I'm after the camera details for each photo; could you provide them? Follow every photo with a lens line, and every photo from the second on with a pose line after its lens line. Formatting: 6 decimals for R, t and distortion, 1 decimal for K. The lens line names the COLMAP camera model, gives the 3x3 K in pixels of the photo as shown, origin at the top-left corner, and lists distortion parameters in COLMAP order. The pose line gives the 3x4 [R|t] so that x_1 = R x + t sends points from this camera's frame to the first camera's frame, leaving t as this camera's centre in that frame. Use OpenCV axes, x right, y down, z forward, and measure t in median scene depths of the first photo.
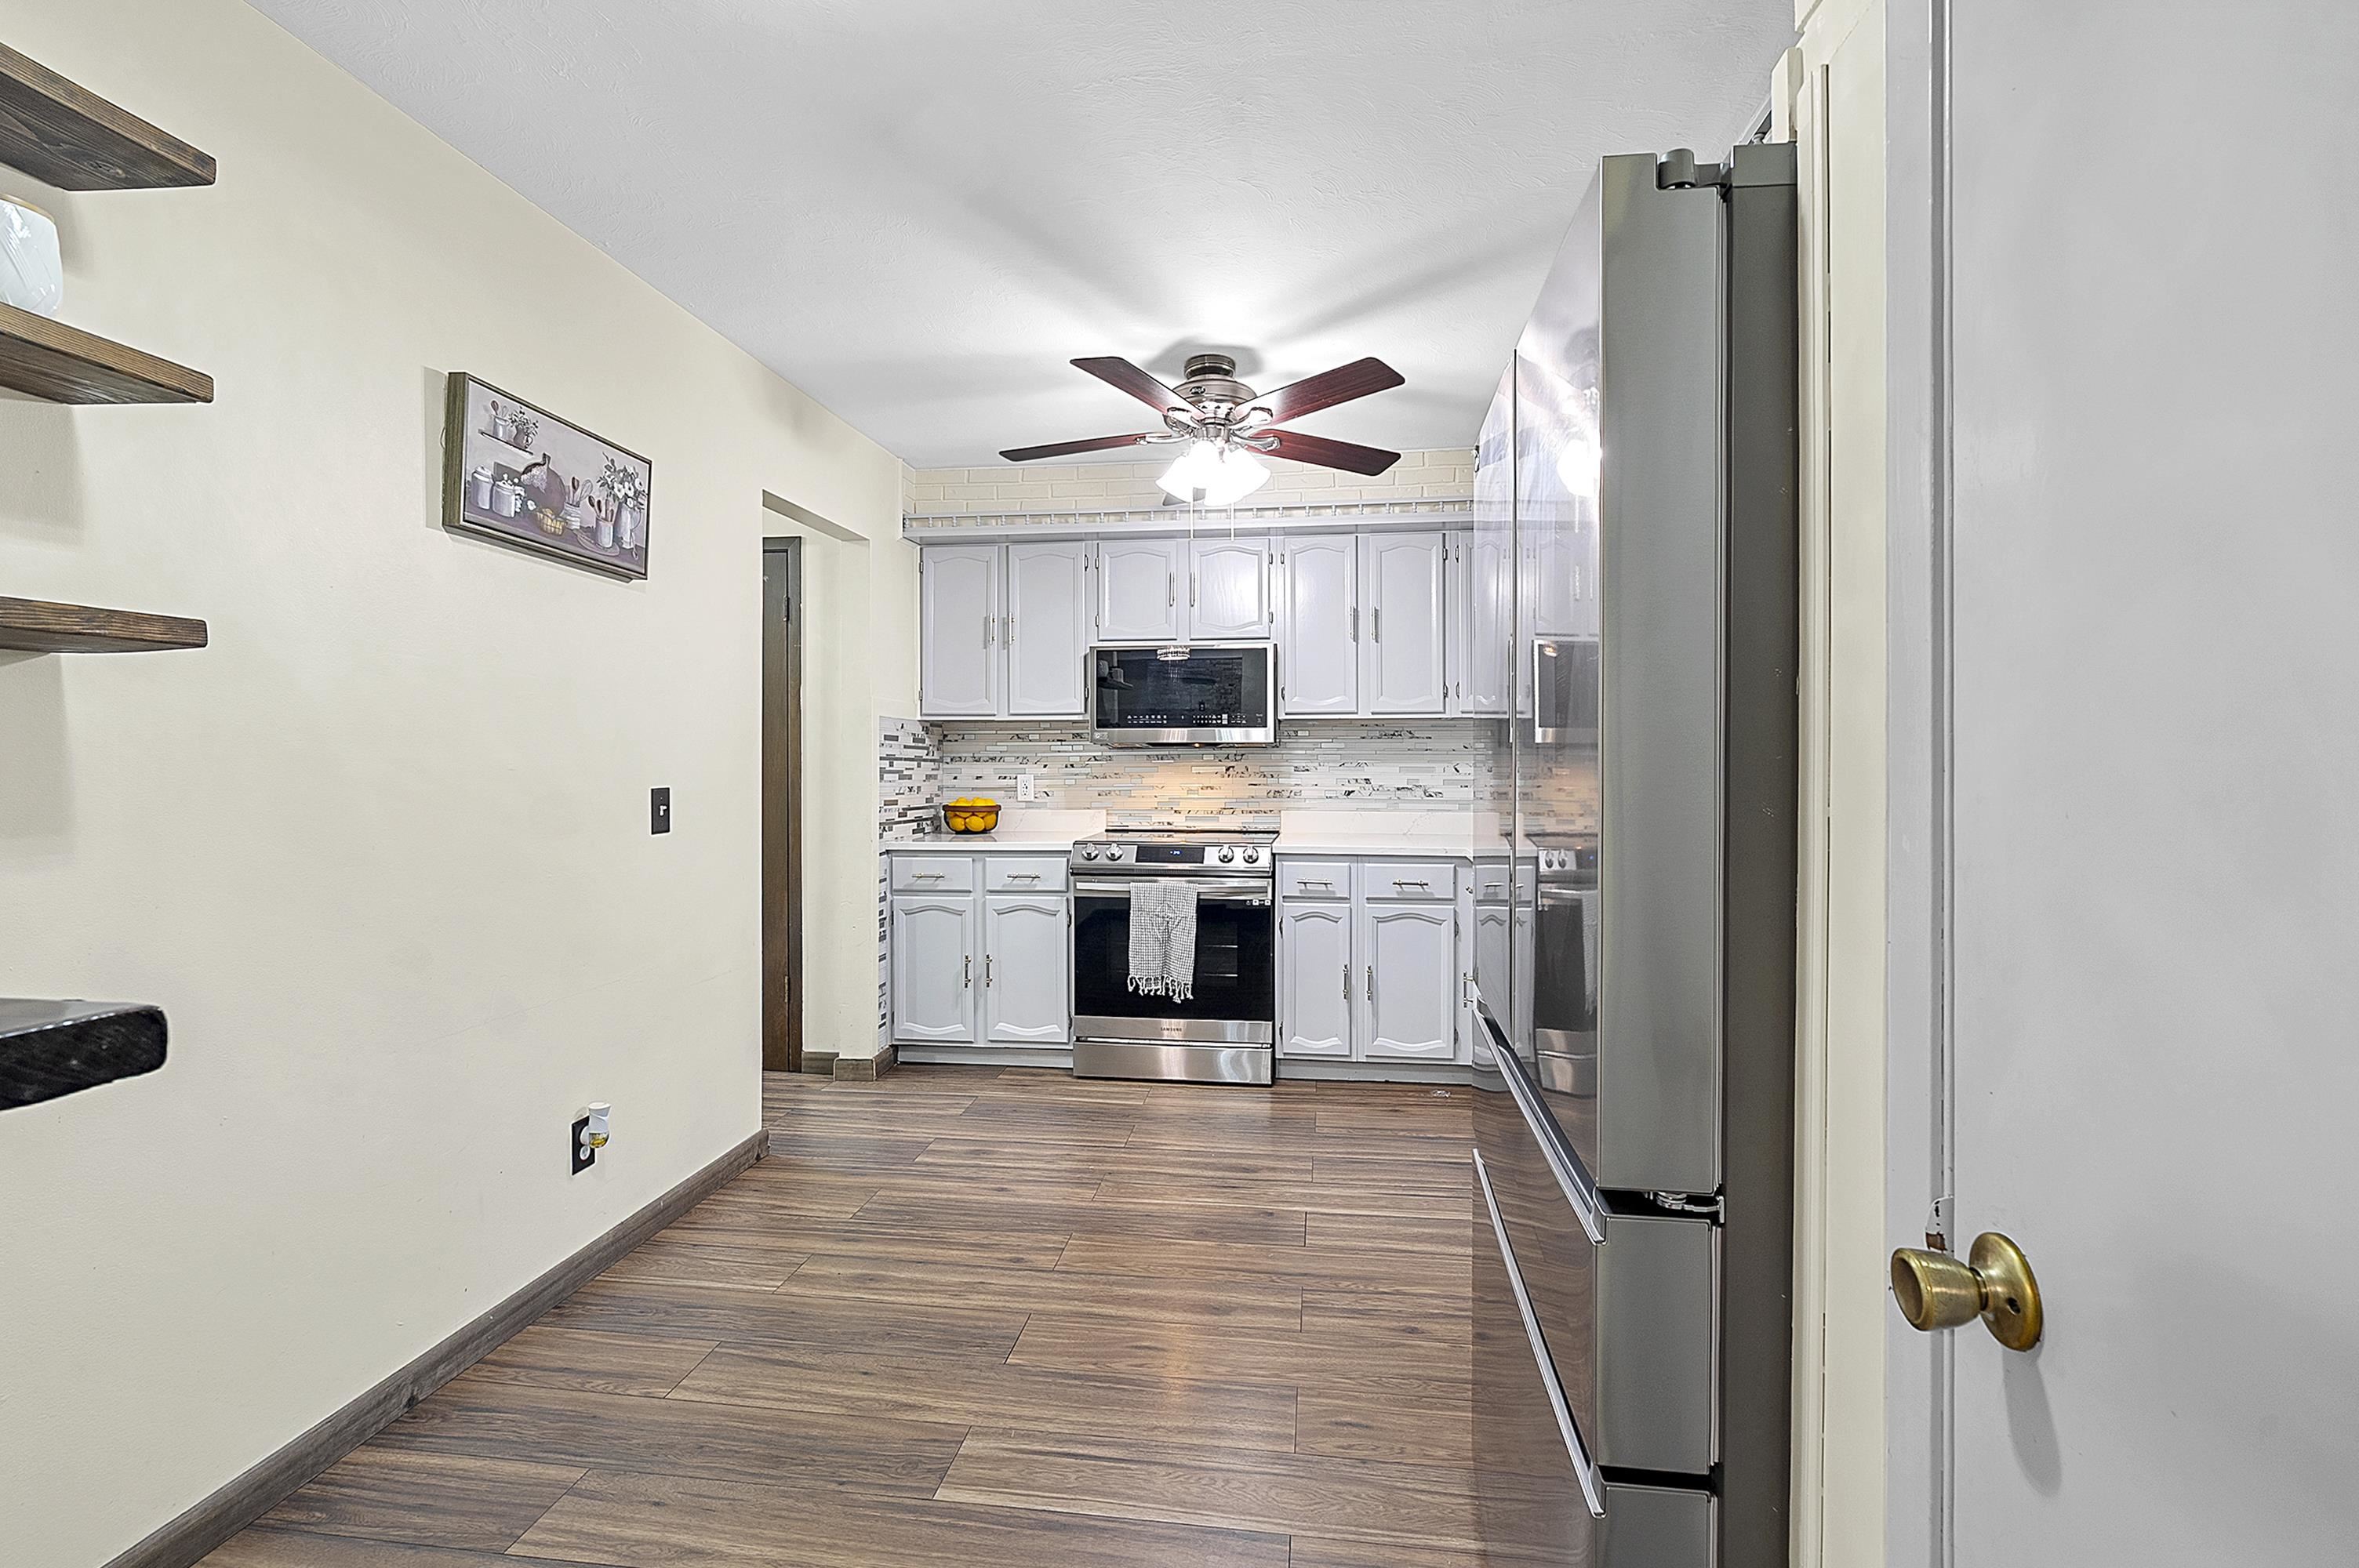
lens RADIAL K [[1078.2, 0, 1194.2], [0, 1078.2, 767.6], [0, 0, 1]] dist [-0.005237, 0.001799]
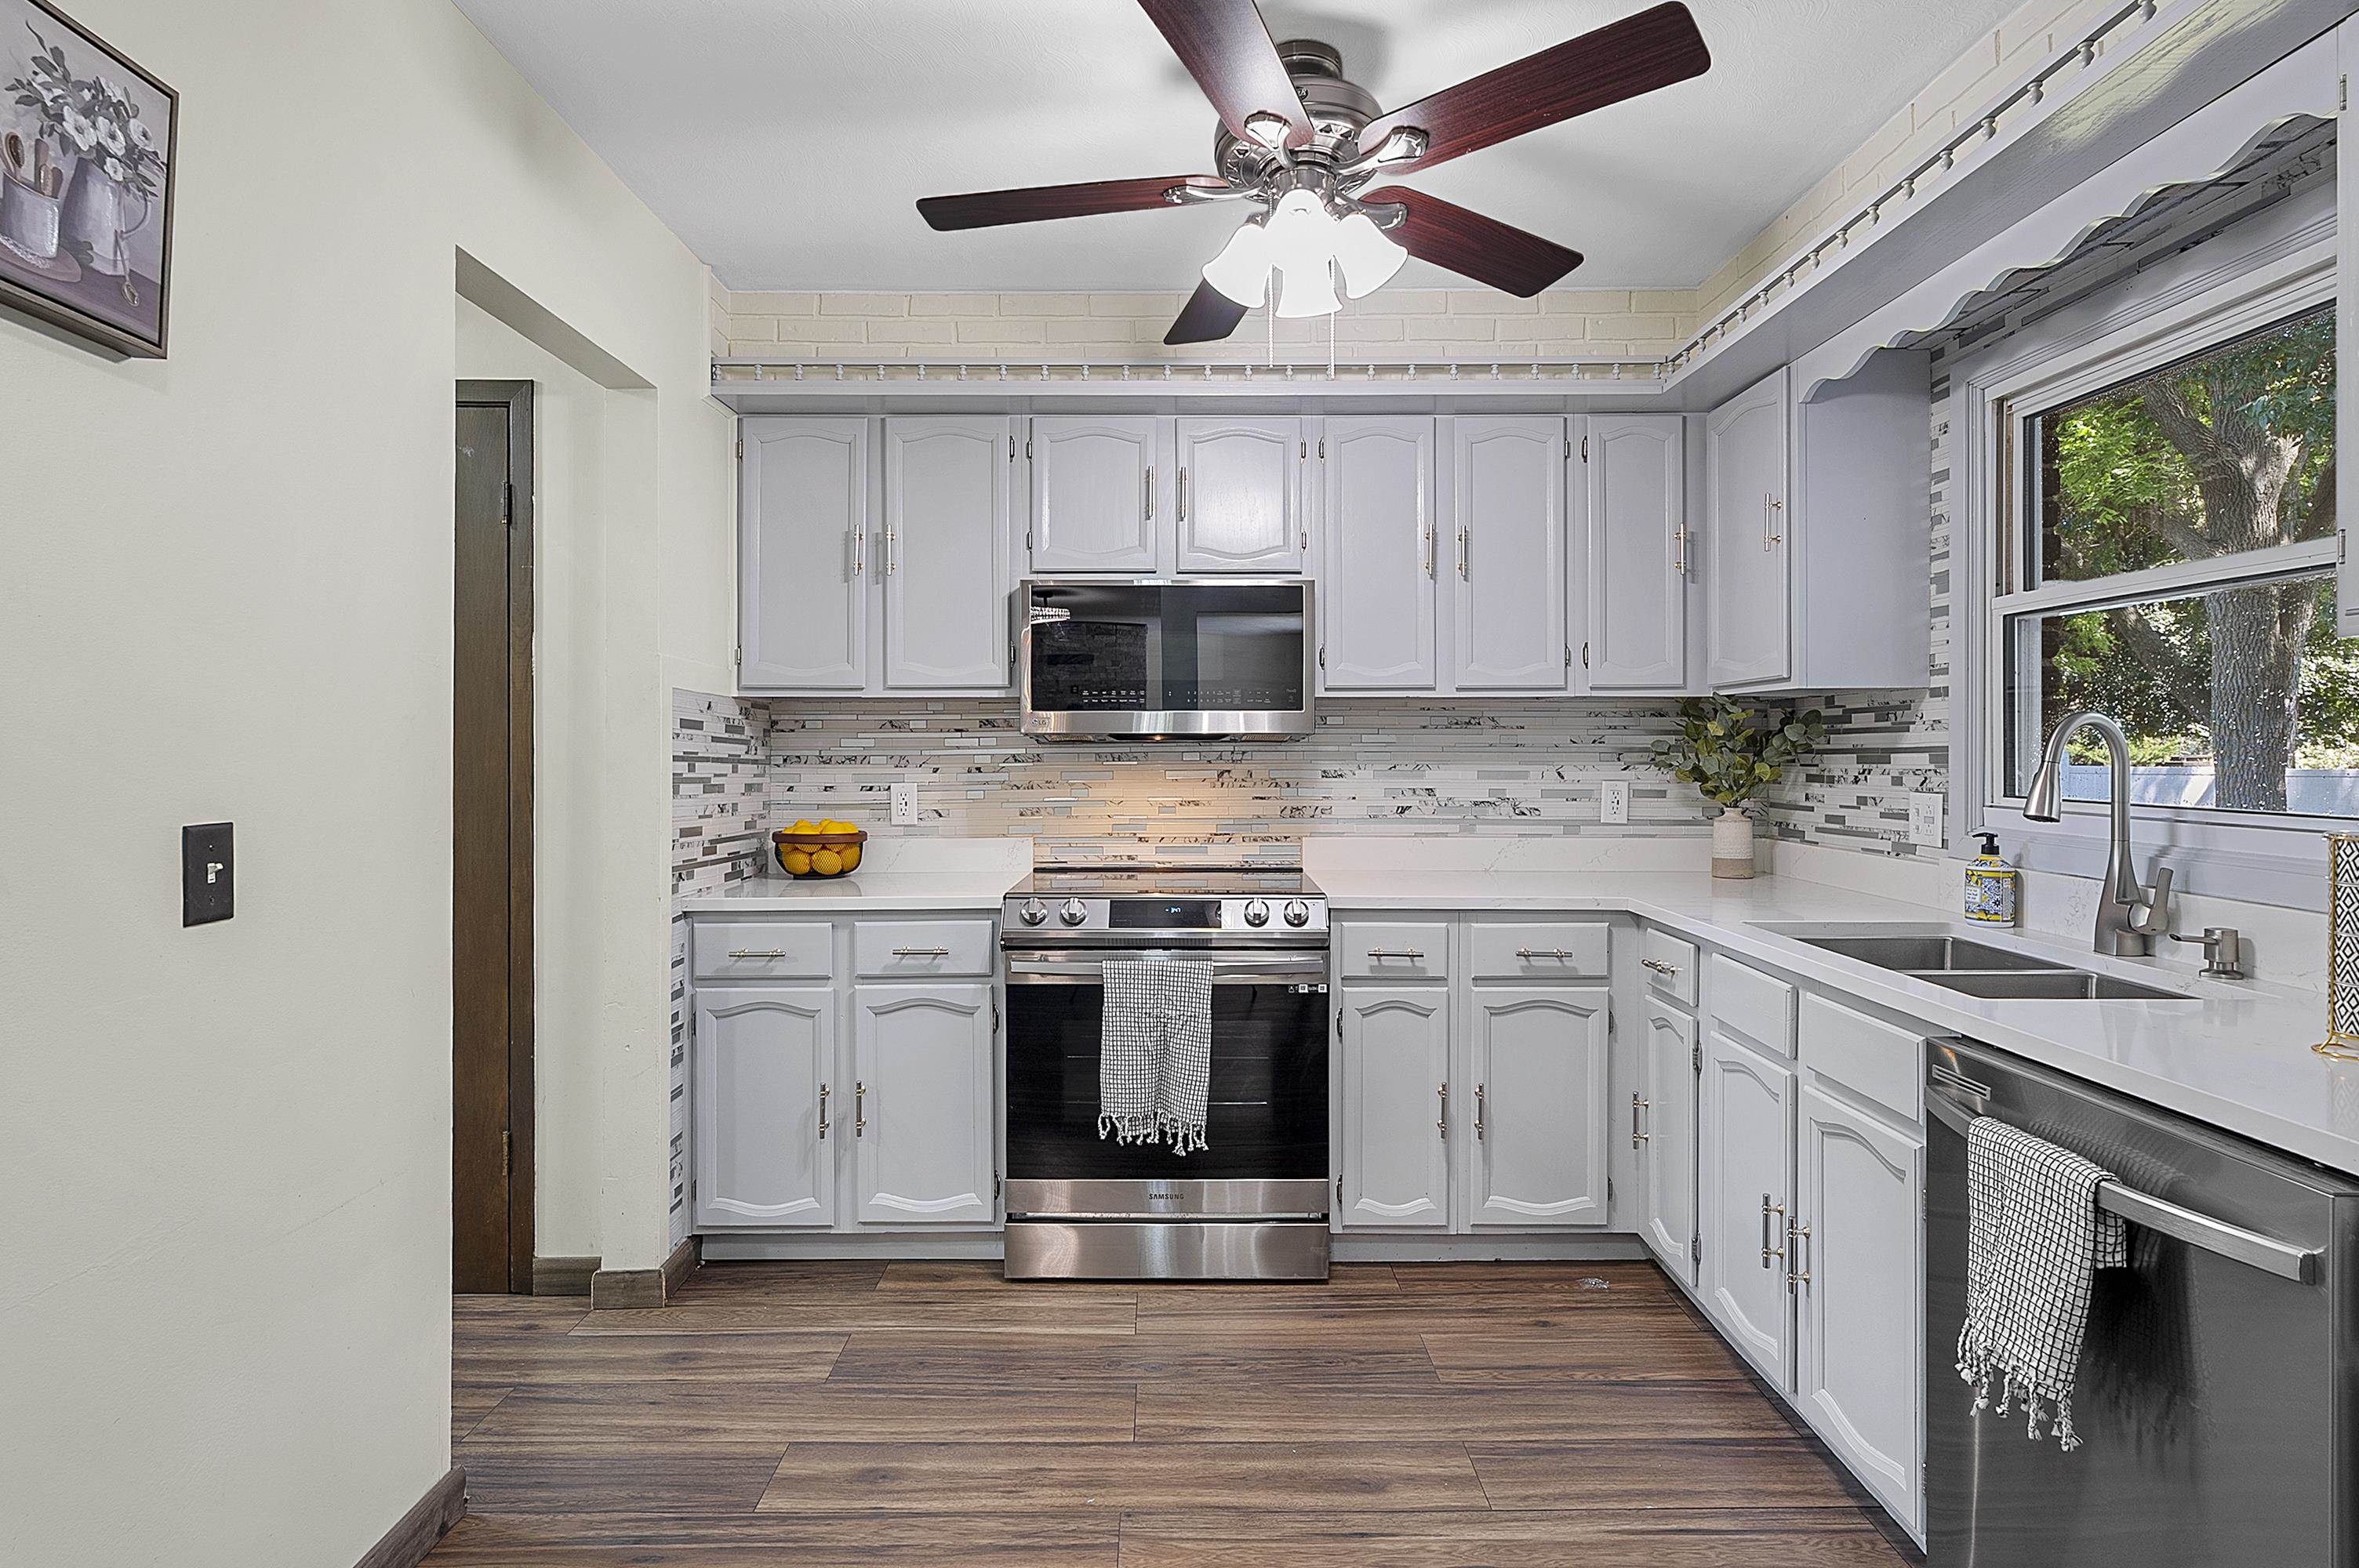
lens RADIAL K [[1247.4, 0, 1184.6], [0, 1247.4, 762.3], [0, 0, 1]] dist [-0.001519, 0.000530]
pose [[0.991281, -0.000800, 0.131764, -0.109699], [0.001400, 0.999989, -0.004460, -0.003279], [-0.131759, 0.004605, 0.991271, 0.300549]]
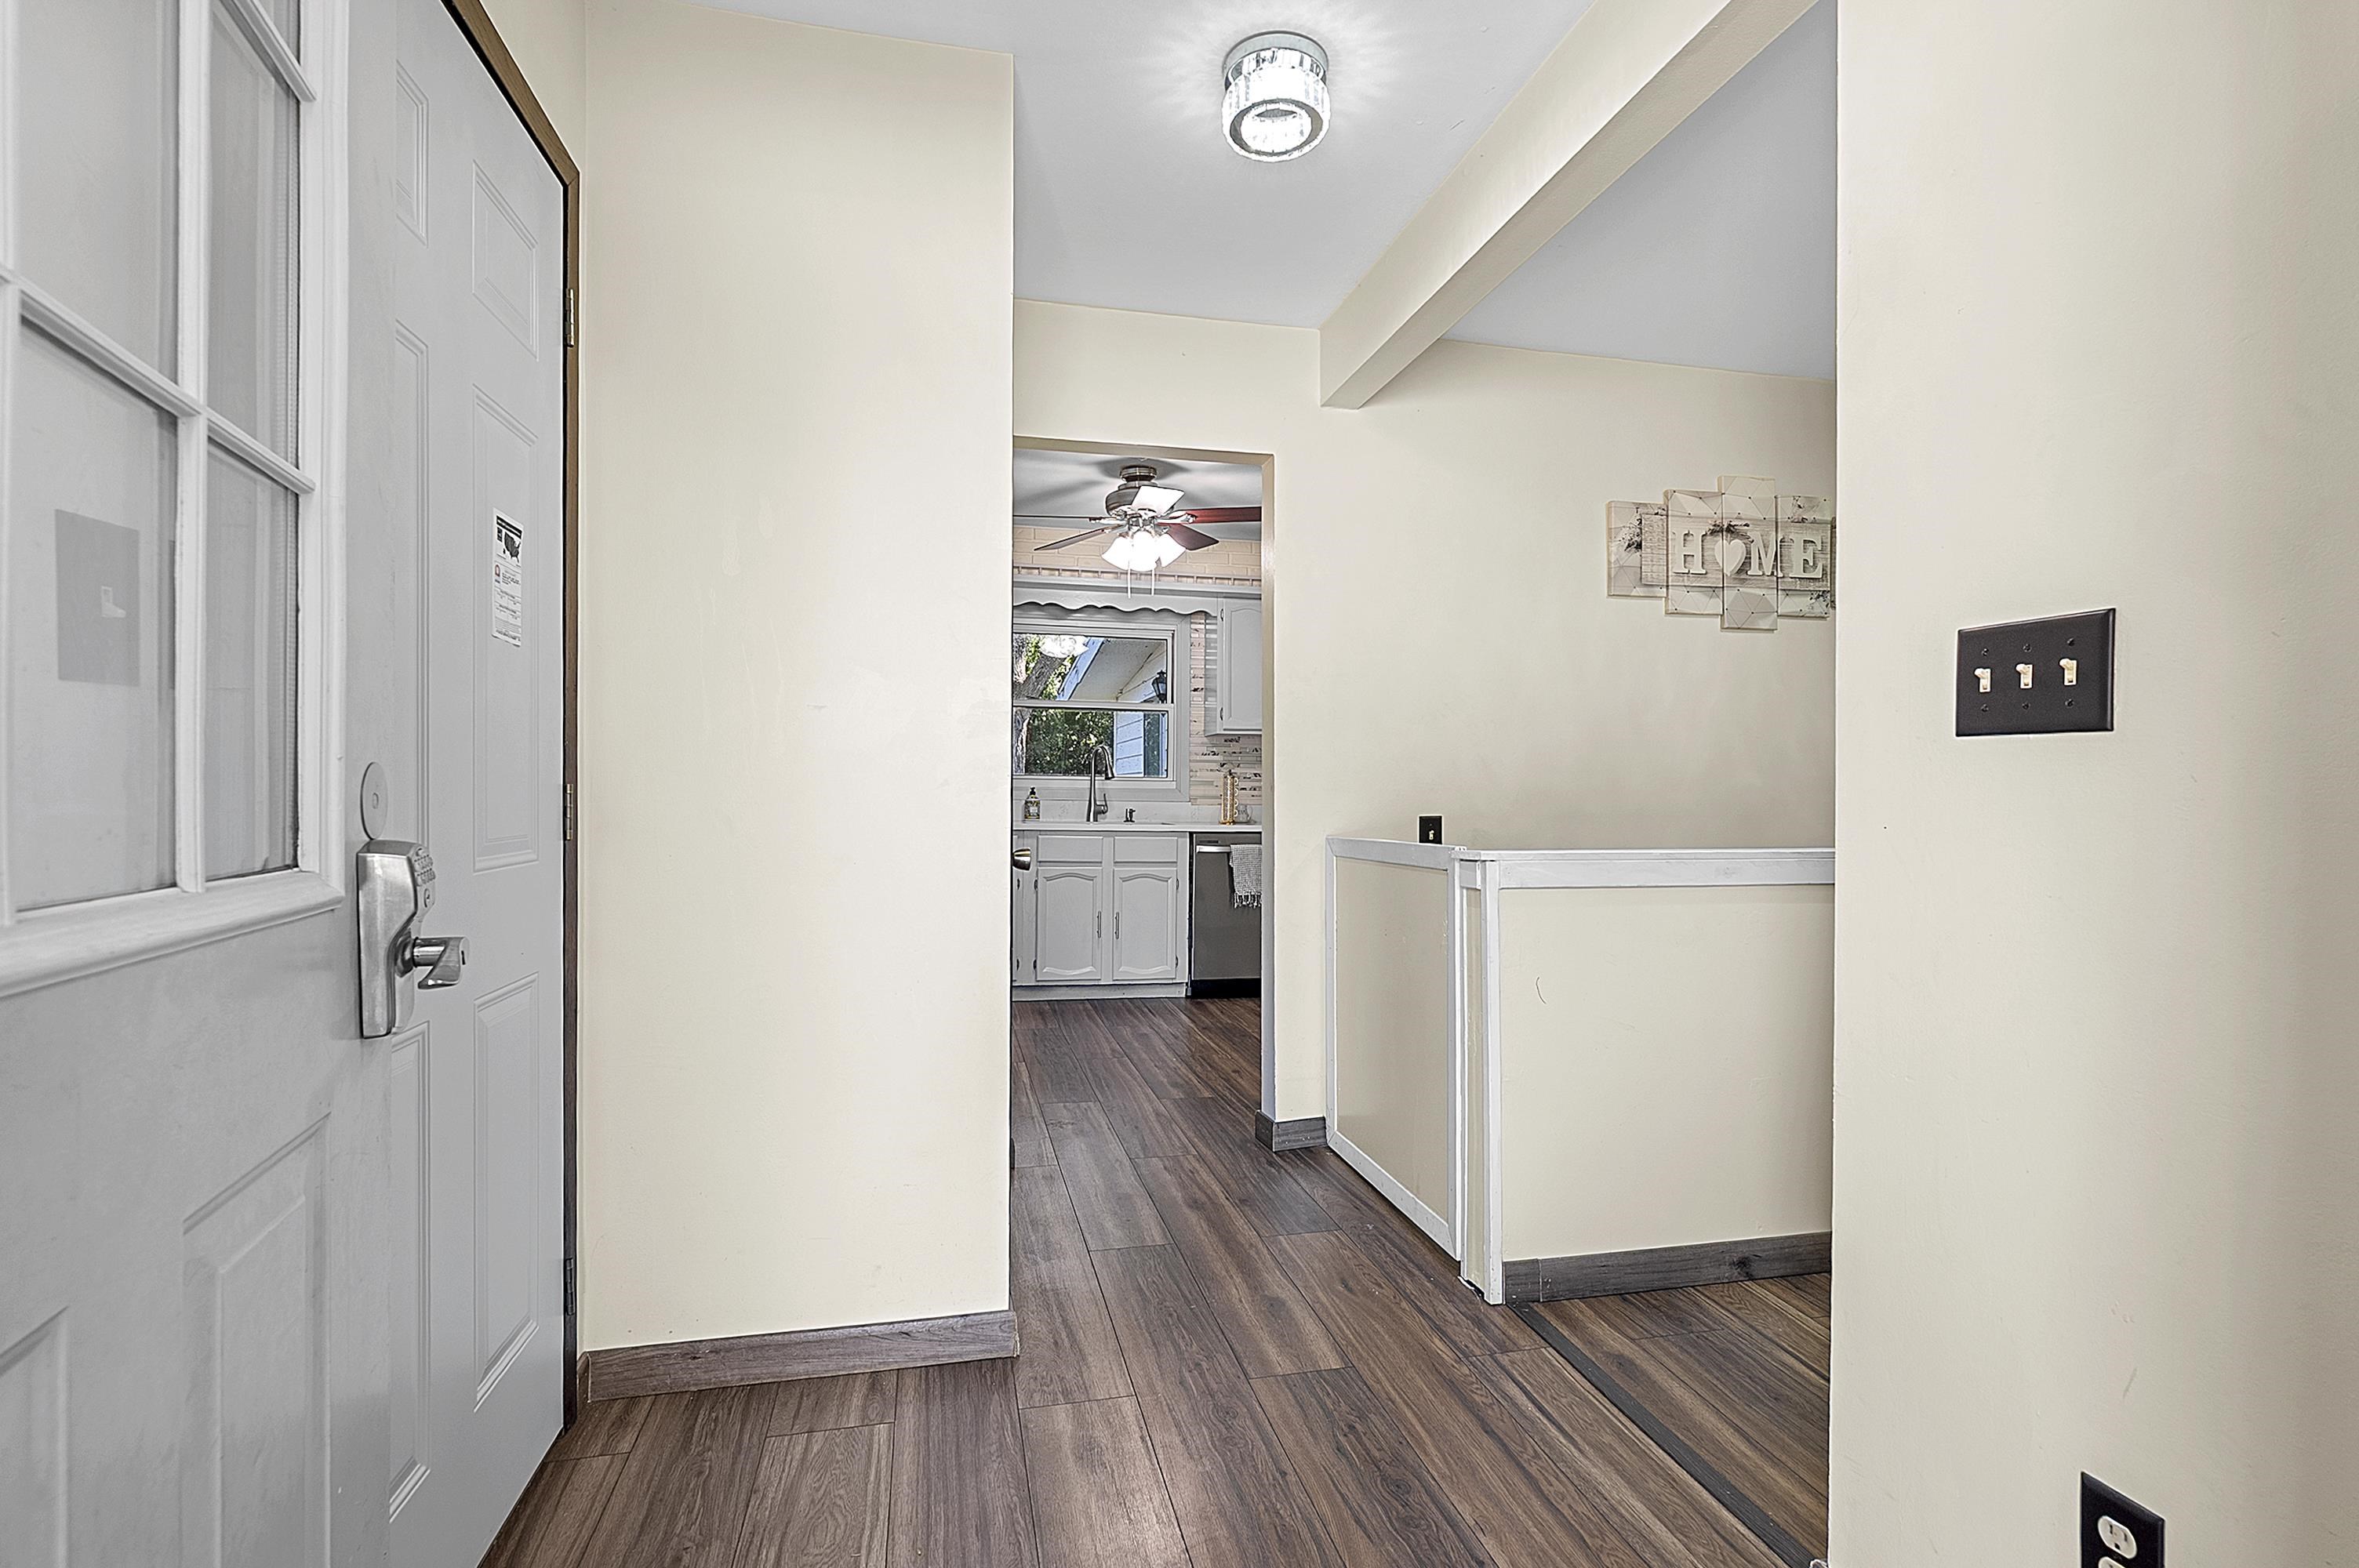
lens RADIAL K [[1078.2, 0, 1182.3], [0, 1078.2, 803.2], [0, 0, 1]] dist [-0.005237, 0.001799]
pose [[-0.335554, -0.014727, 0.941906, -1.117351], [0.002650, 0.999859, 0.016577, 0.029392], [-0.942017, 0.008058, -0.335468, 1.195373]]
